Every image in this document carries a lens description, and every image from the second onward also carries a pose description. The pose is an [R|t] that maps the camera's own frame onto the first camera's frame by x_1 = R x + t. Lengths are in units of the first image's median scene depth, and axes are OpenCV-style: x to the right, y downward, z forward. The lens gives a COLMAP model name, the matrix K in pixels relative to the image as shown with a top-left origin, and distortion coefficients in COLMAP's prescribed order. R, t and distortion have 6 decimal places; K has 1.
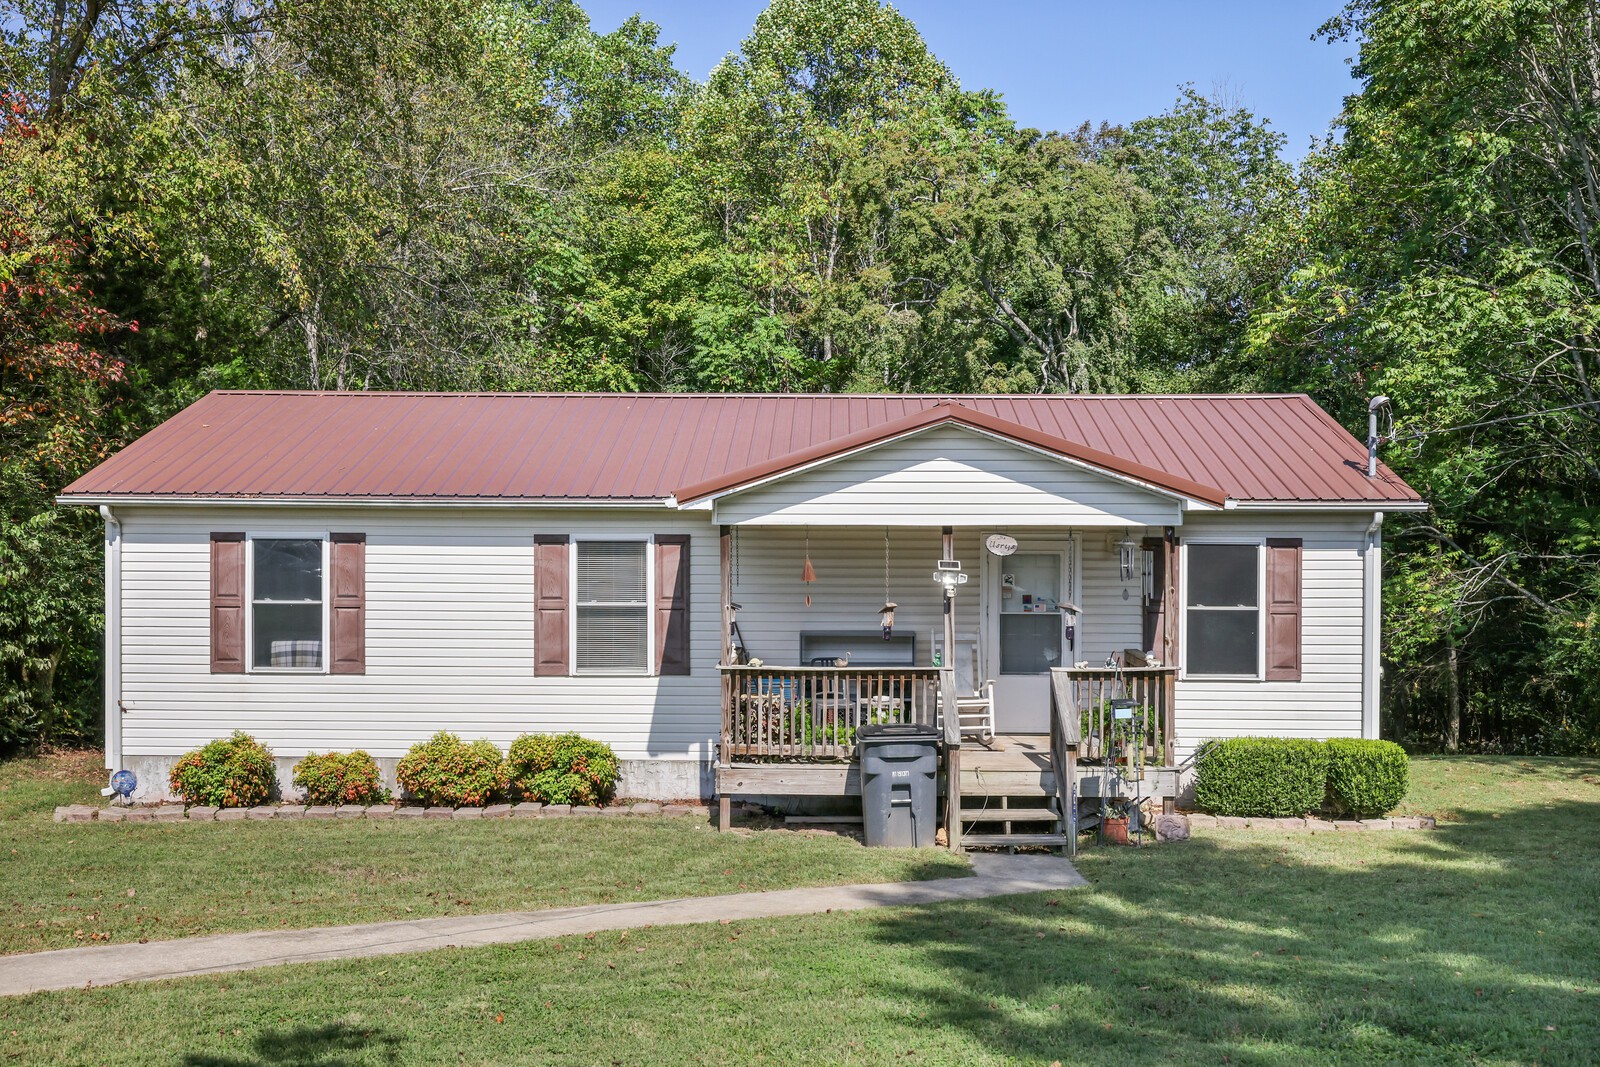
lens RADIAL K [[1559.6, 0, 800.0], [0, 1559.6, 533.5], [0, 0, 1]] dist [0.016477, 0.006733]
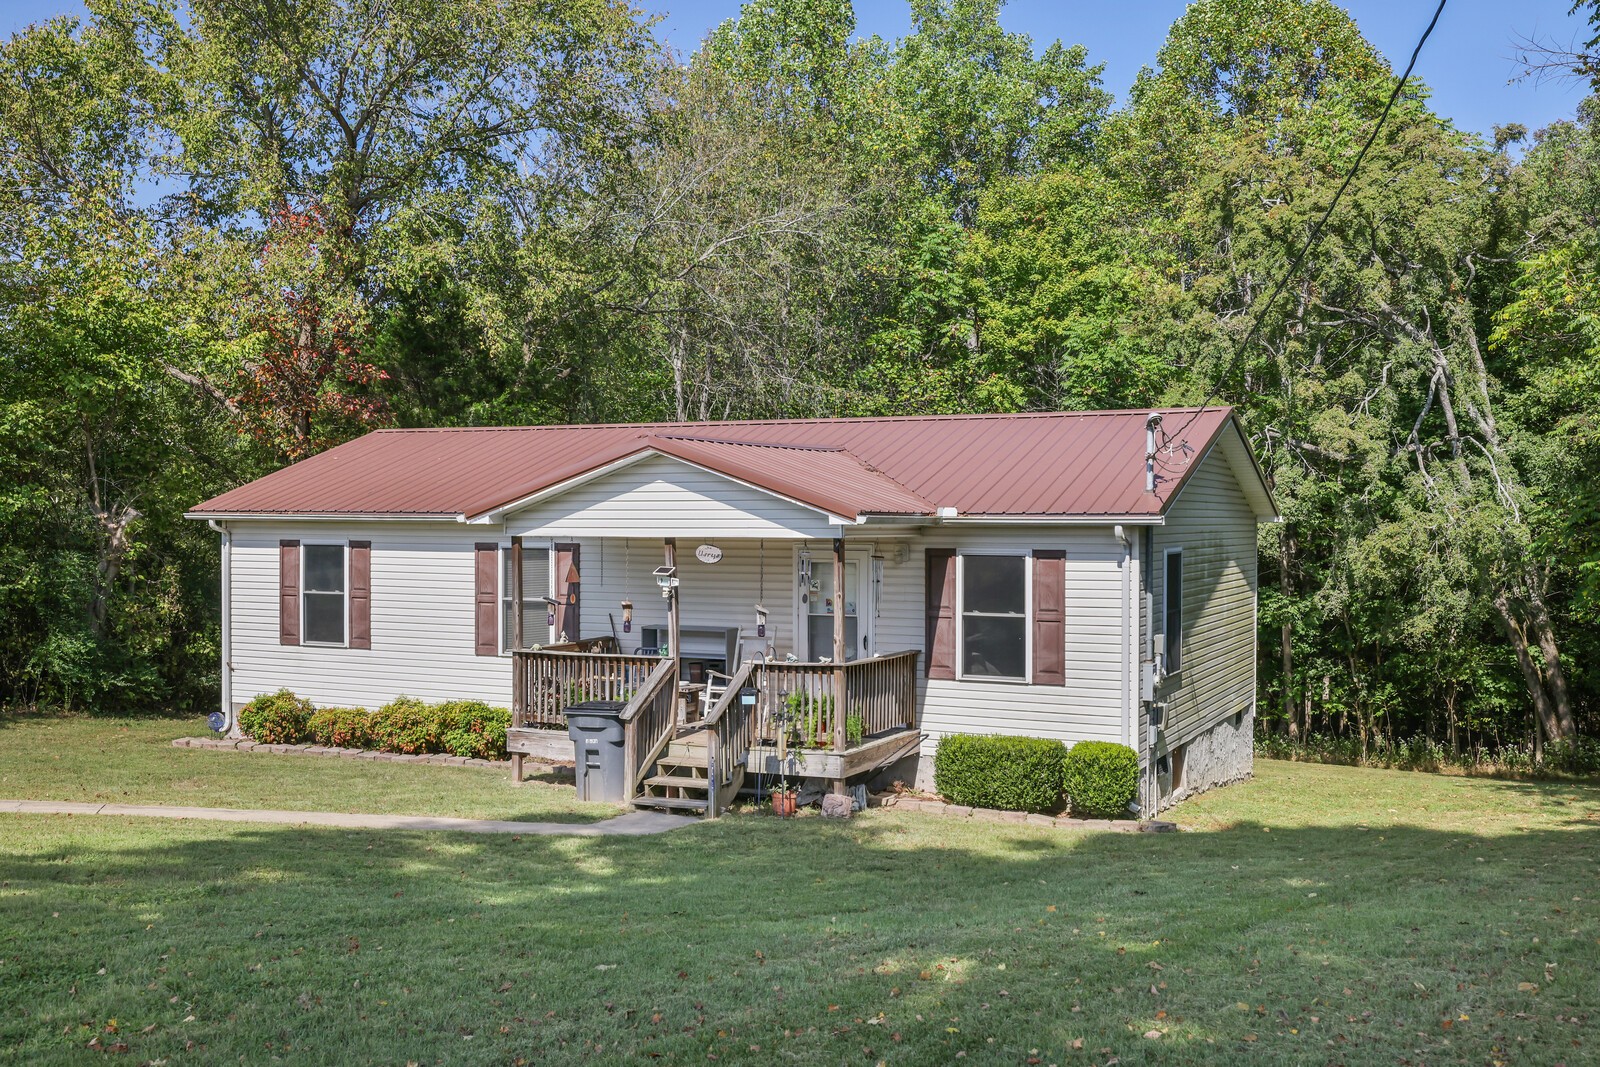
lens RADIAL K [[1559.6, 0, 800.0], [0, 1559.6, 533.5], [0, 0, 1]] dist [0.016477, 0.006733]
pose [[0.907541, 0.002961, -0.419952, 0.599382], [-0.004697, 0.999984, -0.003098, -0.004045], [0.419937, 0.004784, 0.907541, -0.031046]]
